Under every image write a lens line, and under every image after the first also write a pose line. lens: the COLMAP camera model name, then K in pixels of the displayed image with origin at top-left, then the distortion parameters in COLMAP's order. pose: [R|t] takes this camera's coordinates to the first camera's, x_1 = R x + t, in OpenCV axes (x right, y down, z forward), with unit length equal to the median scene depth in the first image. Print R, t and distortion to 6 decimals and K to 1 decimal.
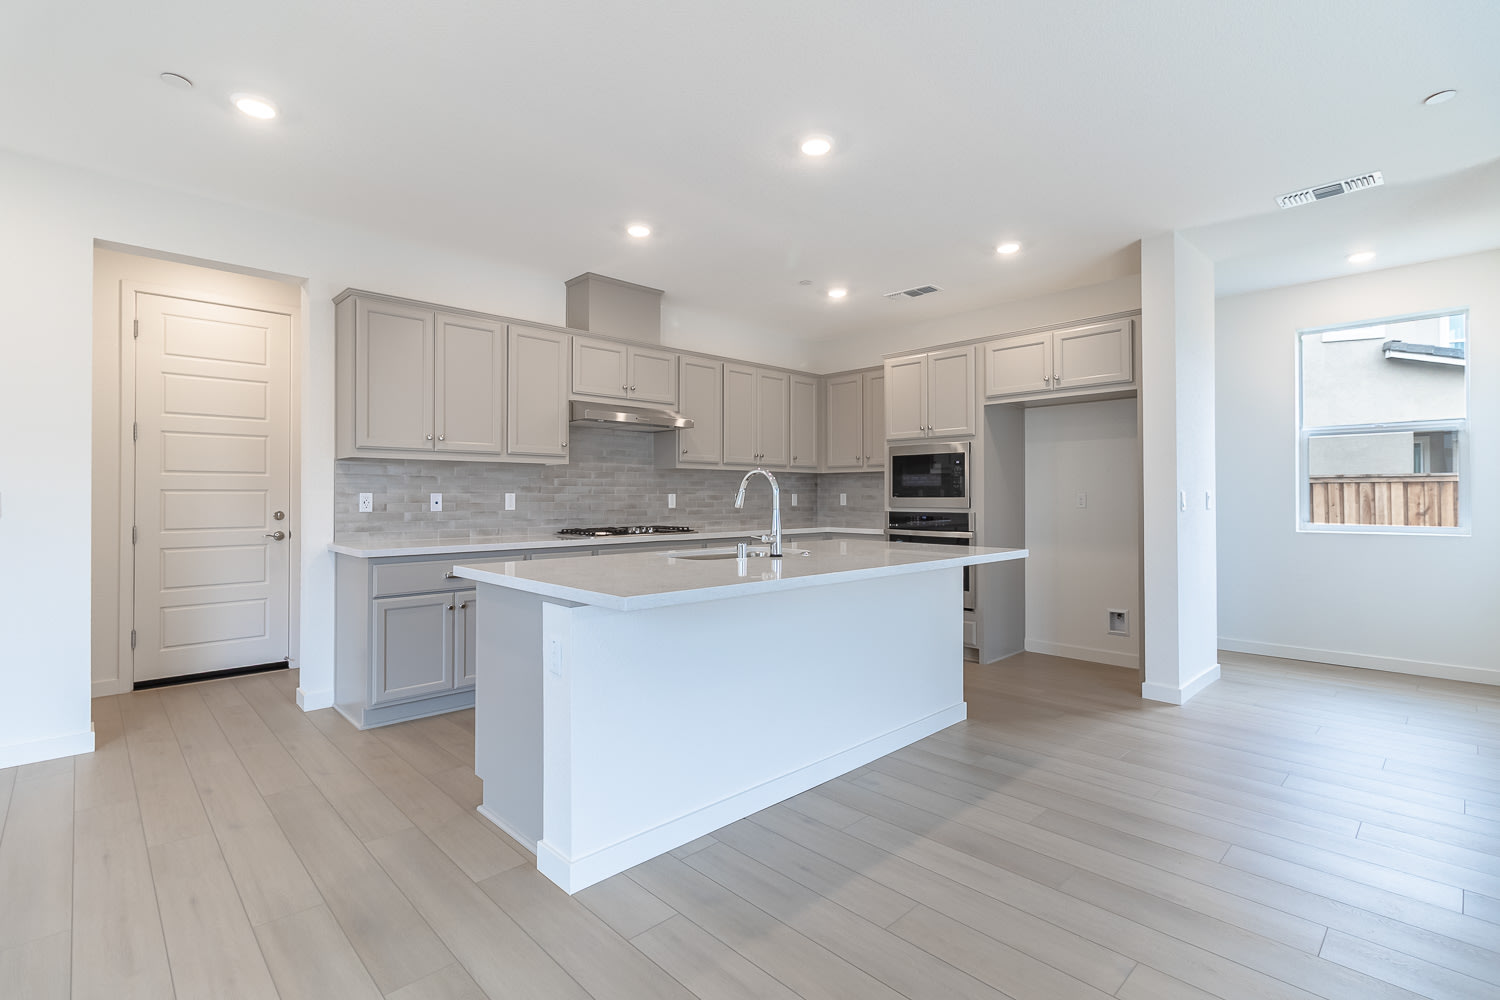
lens RADIAL K [[699.1, 0, 726.8], [0, 699.1, 493.9], [0, 0, 1]] dist [0.004989, -0.000328]
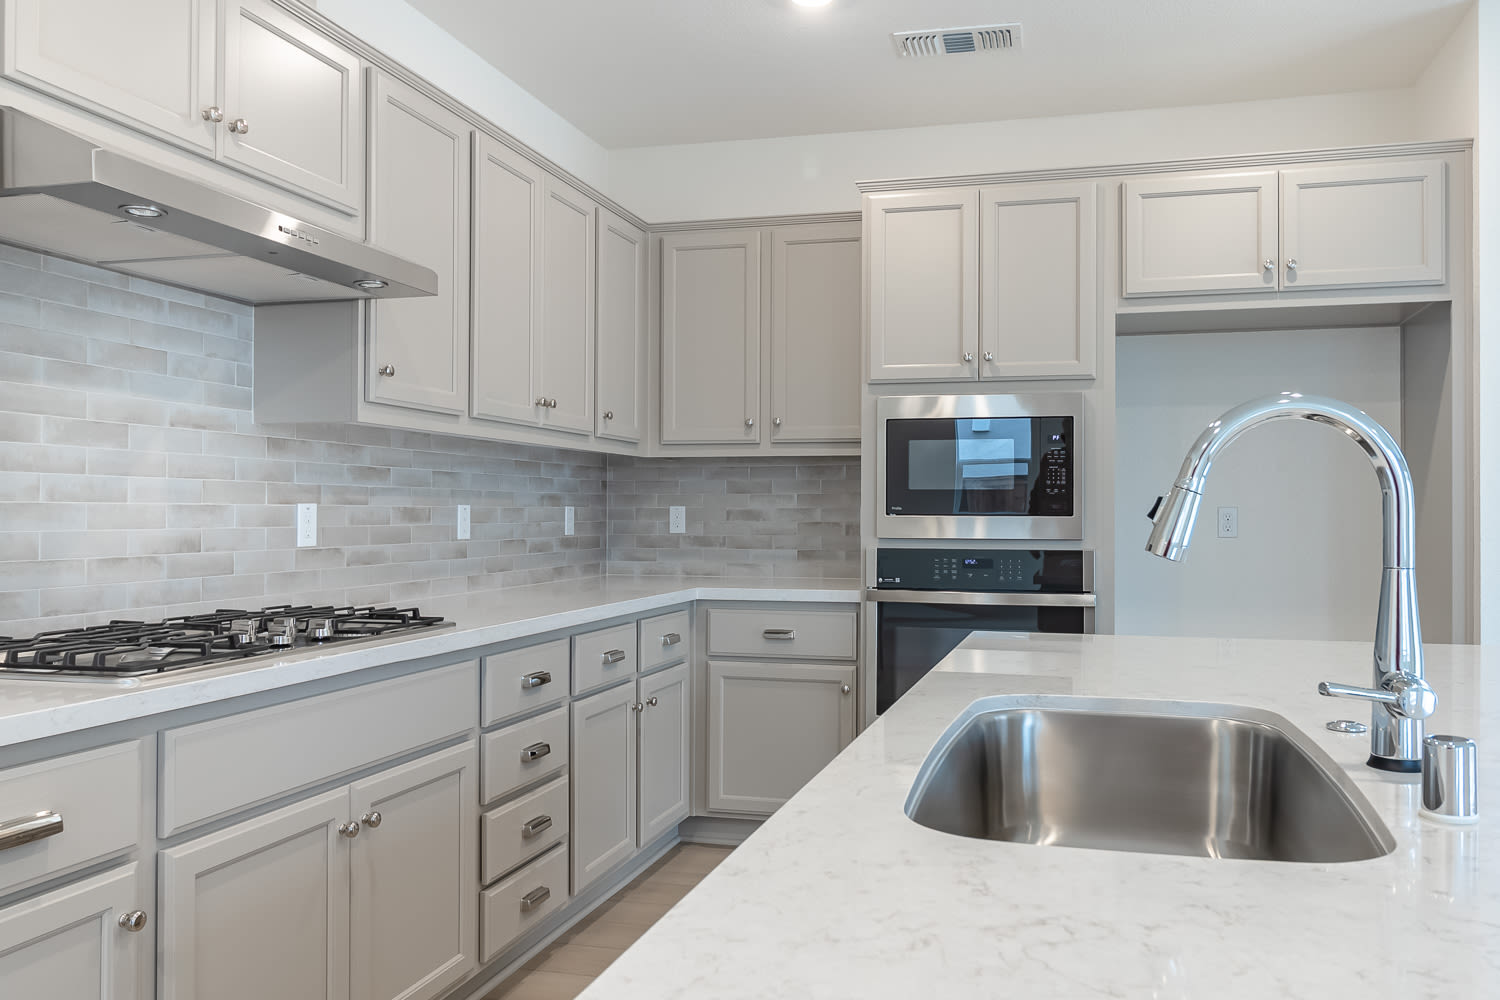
lens RADIAL K [[1111.1, 0, 832.9], [0, 1111.1, 506.1], [0, 0, 1]] dist [0.008012, -0.003152]
pose [[0.828057, 0.007328, 0.560597, -0.178941], [-0.005885, 0.999973, -0.004379, 0.002305], [-0.560614, 0.000327, 0.828077, 0.473034]]
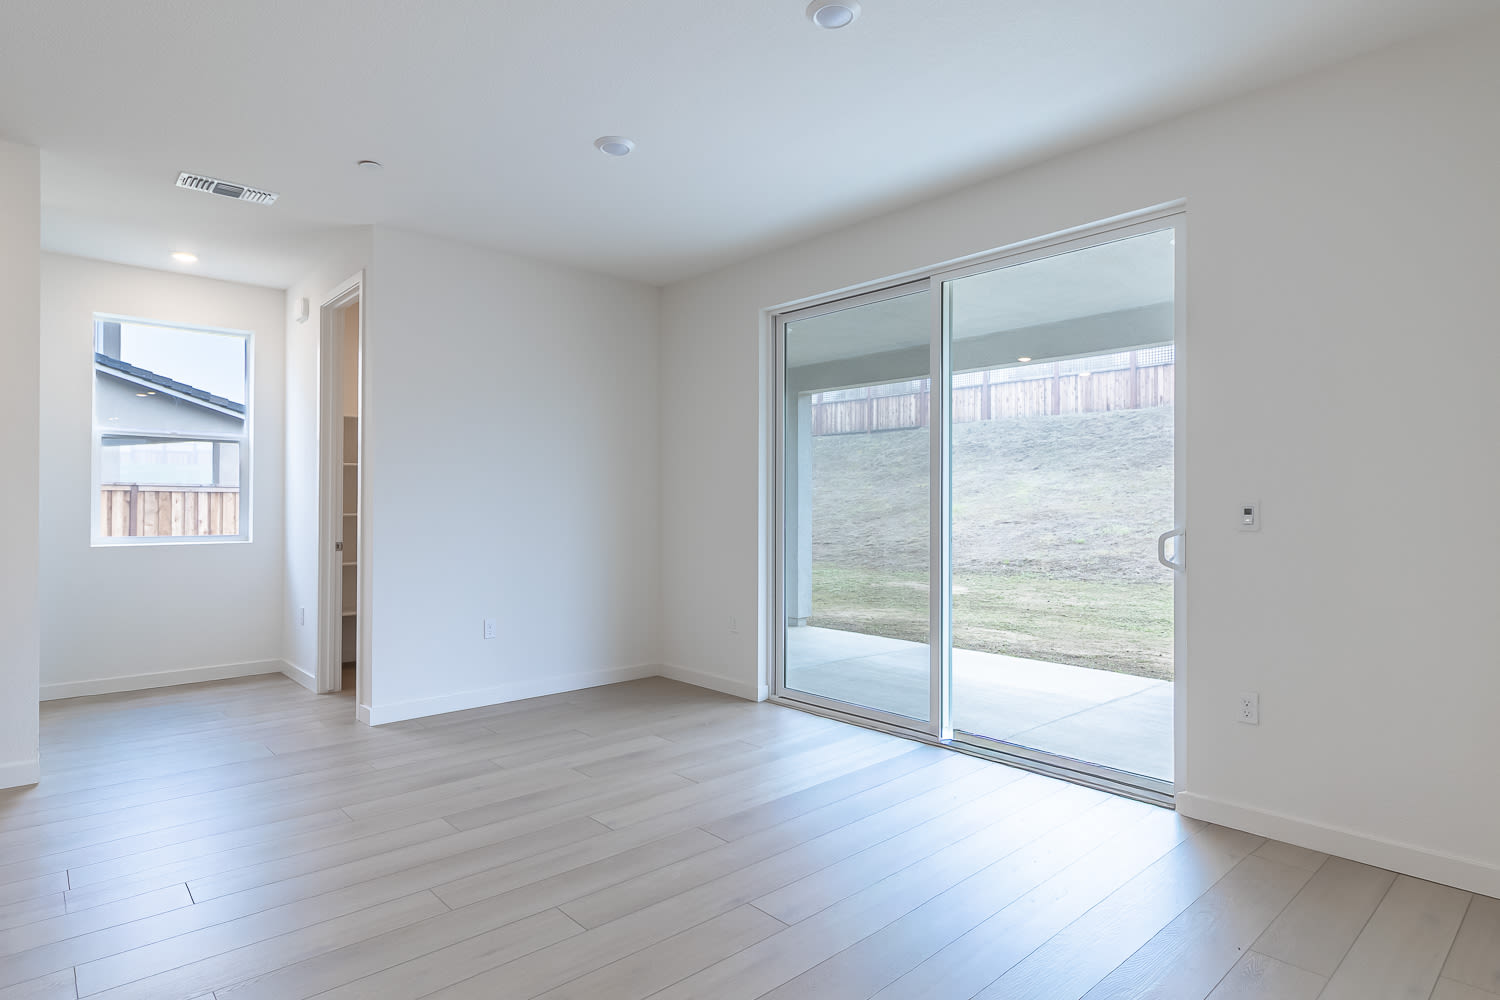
lens RADIAL K [[808.0, 0, 757.1], [0, 808.0, 499.4], [0, 0, 1]] dist [0.011643, -0.001454]
pose [[0.006299, 0.009013, 0.999940, -0.166476], [-0.005774, 0.999943, -0.008977, -0.000237], [-0.999963, -0.005717, 0.006350, 0.176139]]
